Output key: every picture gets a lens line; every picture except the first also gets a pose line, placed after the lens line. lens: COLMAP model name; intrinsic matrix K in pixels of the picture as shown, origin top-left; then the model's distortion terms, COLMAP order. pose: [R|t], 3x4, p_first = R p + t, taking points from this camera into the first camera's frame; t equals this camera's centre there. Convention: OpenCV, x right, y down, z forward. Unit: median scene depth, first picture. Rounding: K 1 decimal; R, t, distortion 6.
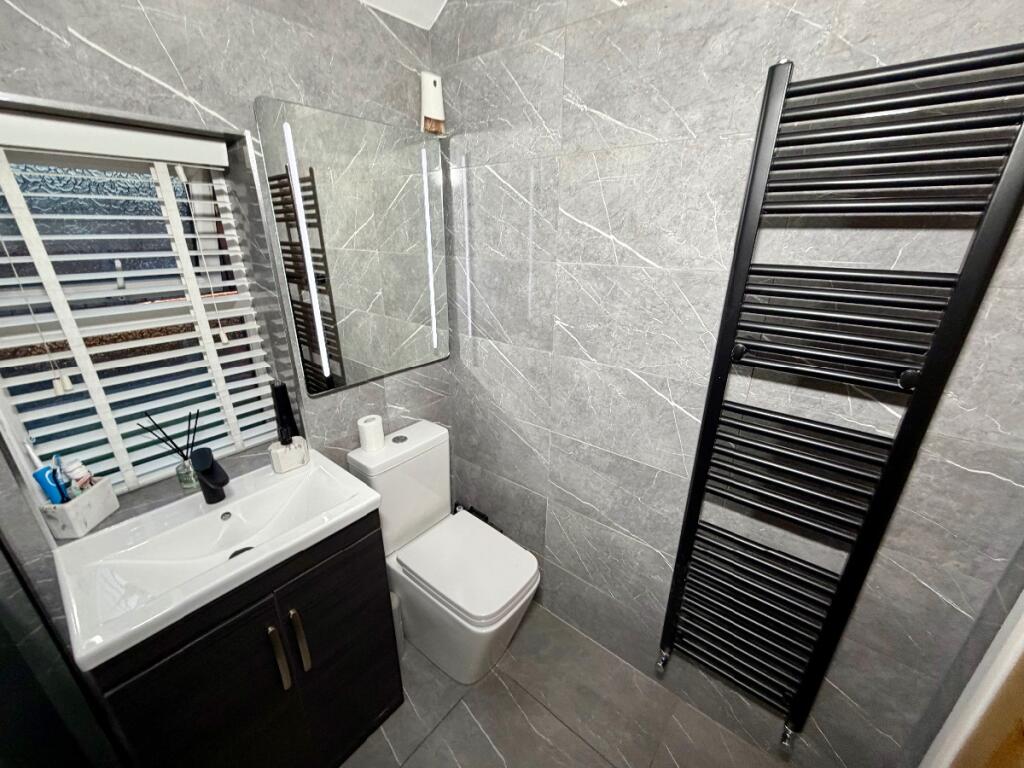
lens RADIAL K [[416.0, 0, 512.0], [0, 416.0, 384.0], [0, 0, 1]] dist [0.012640, -0.000291]
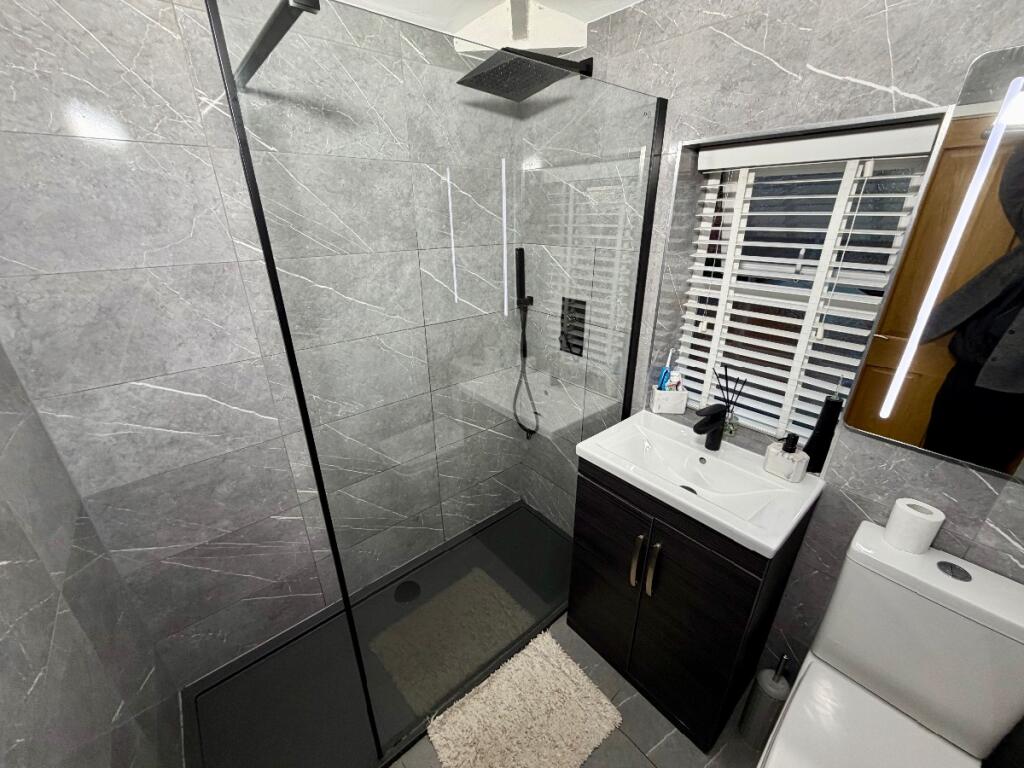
lens RADIAL K [[405.0, 0, 509.6], [0, 405.0, 384.2], [0, 0, 1]] dist [-0.000358, -0.000839]
pose [[-0.182556, 0.379954, -0.906812, 0.391717], [-0.347411, 0.837886, 0.421013, -0.166537], [0.919771, 0.391895, -0.020961, 0.402744]]
